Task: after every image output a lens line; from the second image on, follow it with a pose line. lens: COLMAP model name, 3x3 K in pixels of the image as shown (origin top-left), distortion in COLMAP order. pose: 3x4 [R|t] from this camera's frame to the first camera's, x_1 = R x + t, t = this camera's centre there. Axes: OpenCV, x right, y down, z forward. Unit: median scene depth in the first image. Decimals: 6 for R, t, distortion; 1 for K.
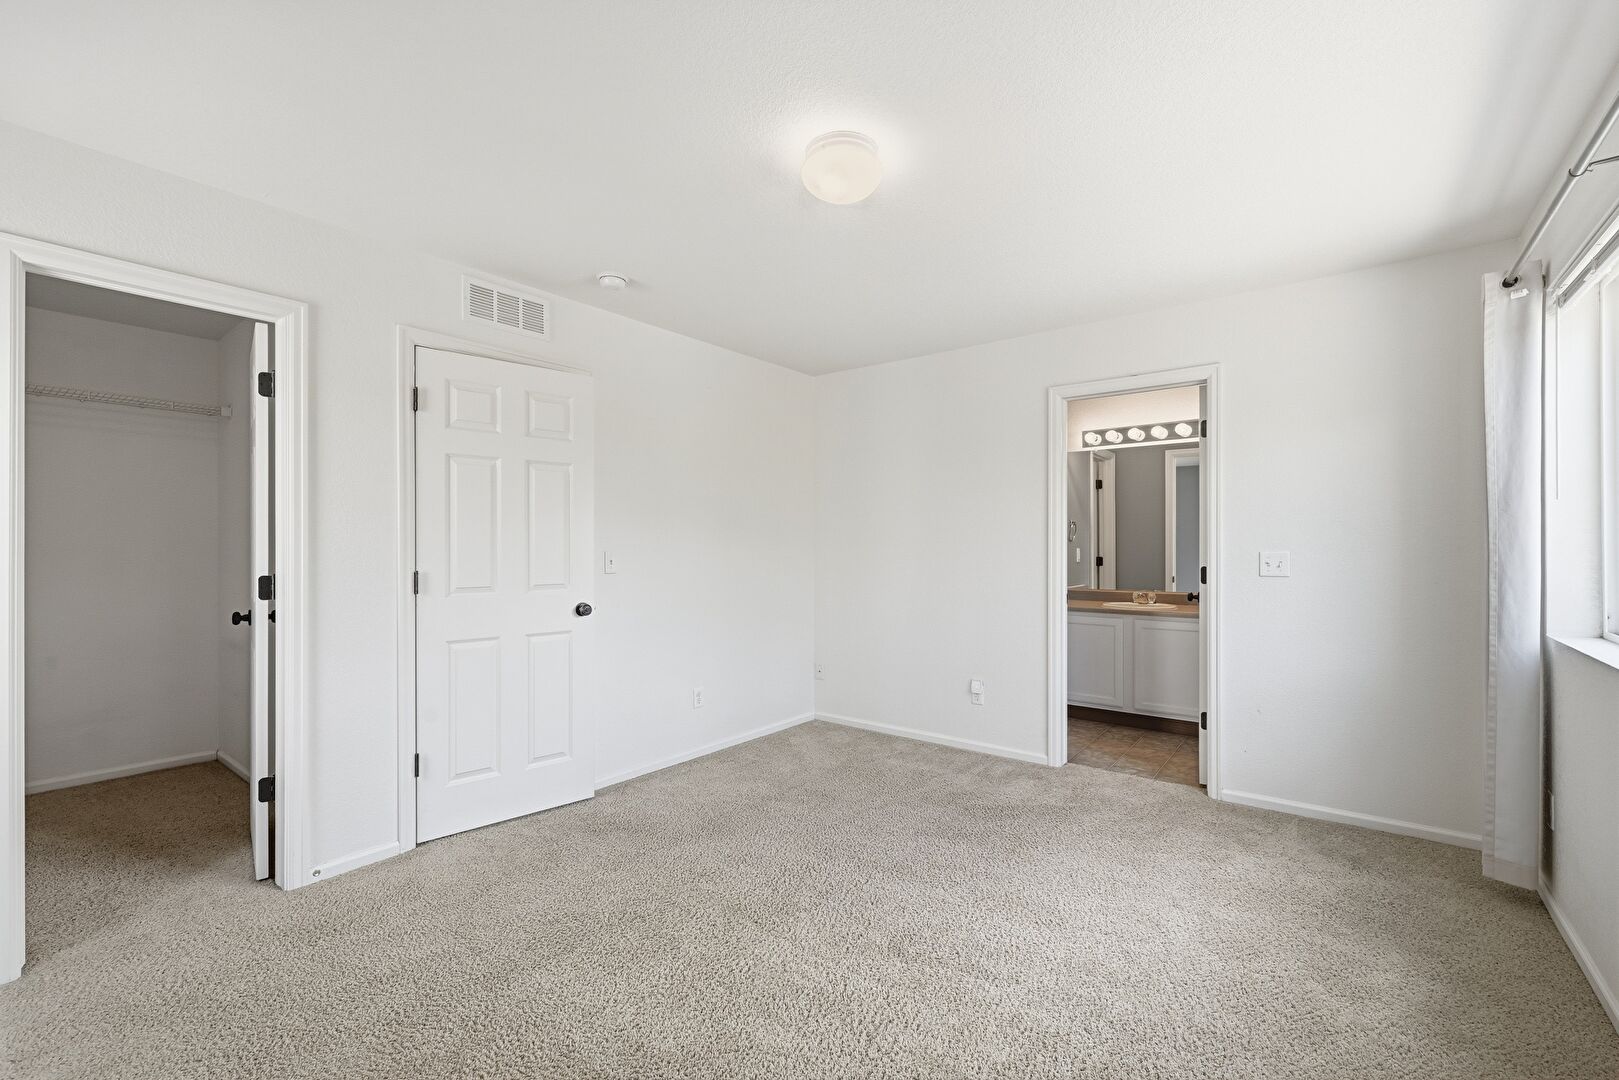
lens RADIAL K [[678.8, 0, 814.3], [0, 678.8, 540.5], [0, 0, 1]] dist [0.000271, 0.000206]
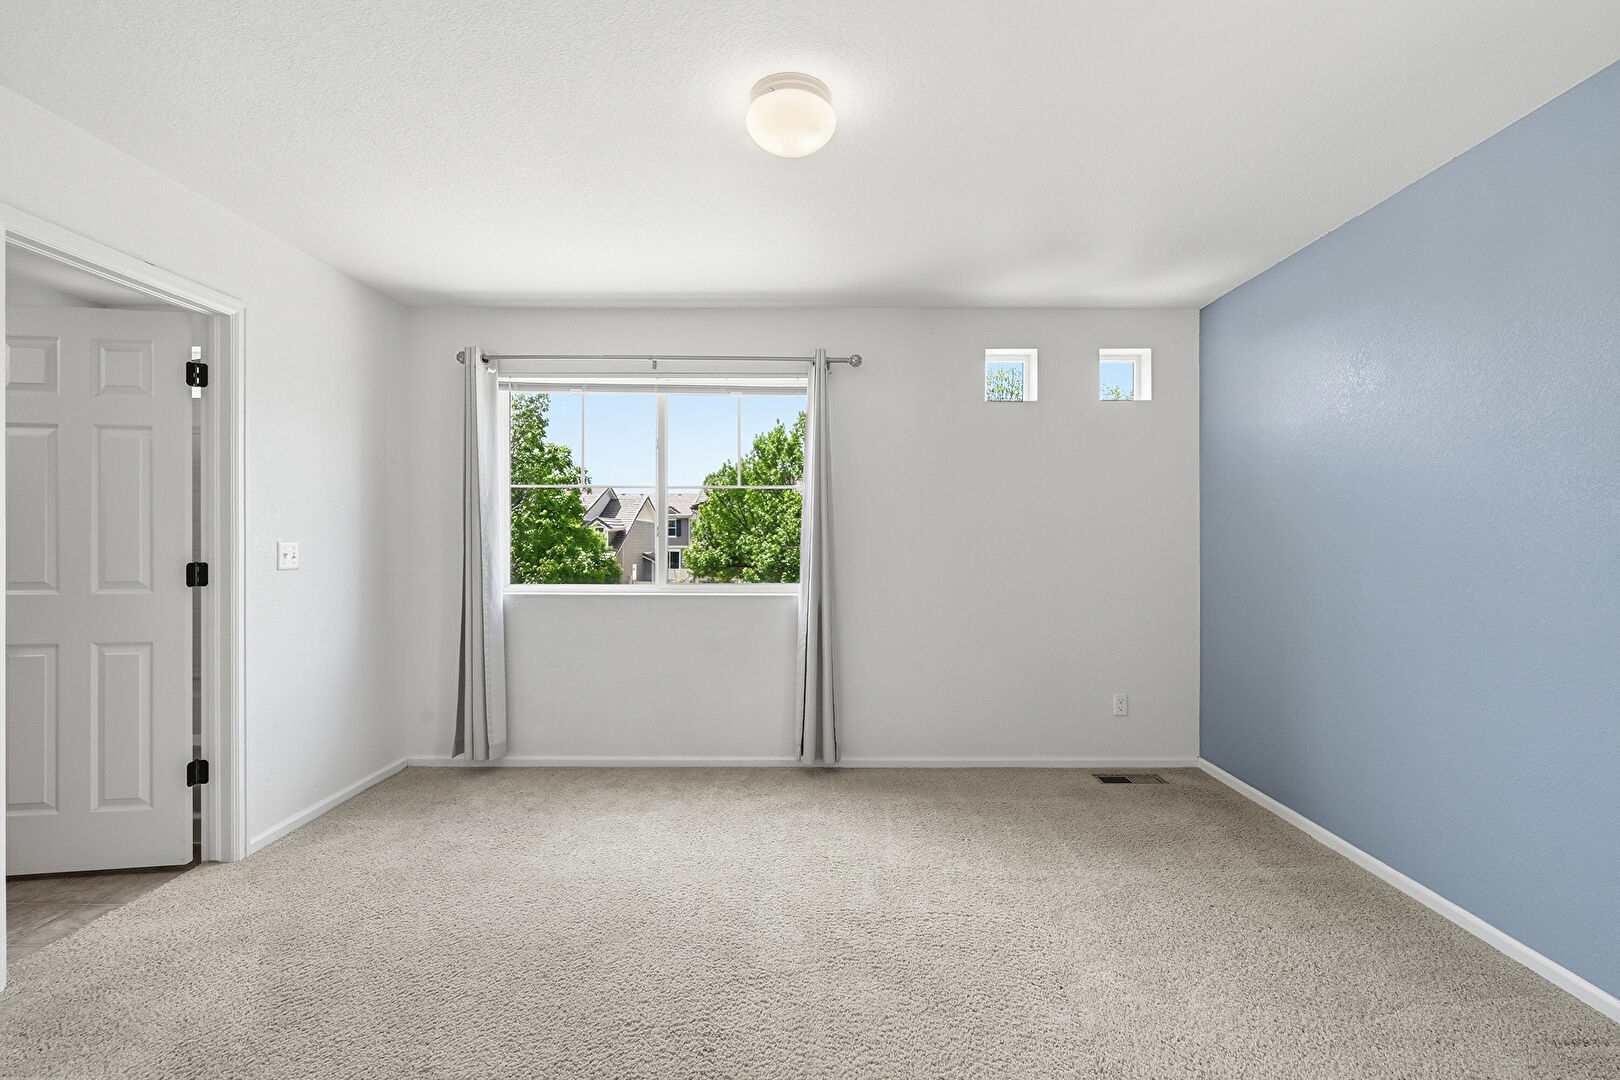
lens RADIAL K [[679.2, 0, 814.9], [0, 679.2, 540.5], [0, 0, 1]] dist [0.000271, 0.000206]
pose [[-0.608774, -0.004795, 0.793329, -0.471841], [-0.010200, 0.999946, -0.001784, 0.010116], [-0.793278, -0.009178, -0.608790, 1.049916]]
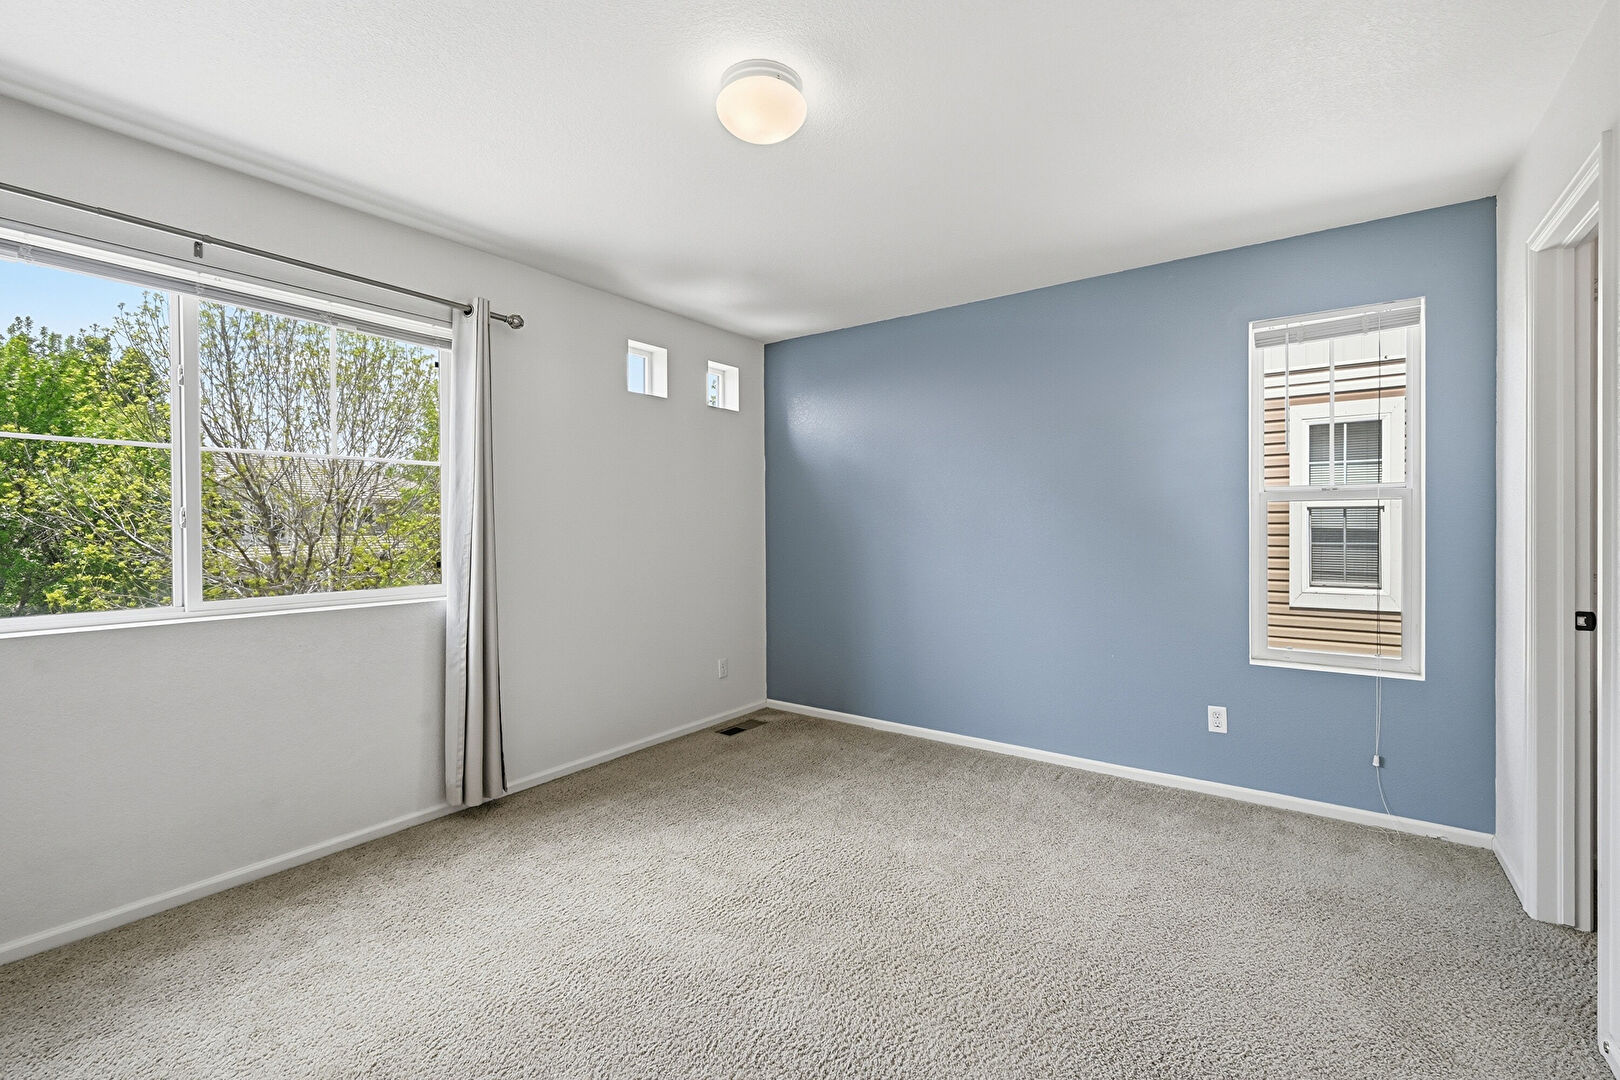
lens RADIAL K [[685.6, 0, 804.0], [0, 685.6, 531.6], [0, 0, 1]] dist [0.000033, 0.000121]
pose [[-0.999759, 0.005207, -0.021347, 0.018948], [0.005303, 0.999976, -0.004463, 0.016620], [0.021323, -0.004575, -0.999762, 1.317640]]
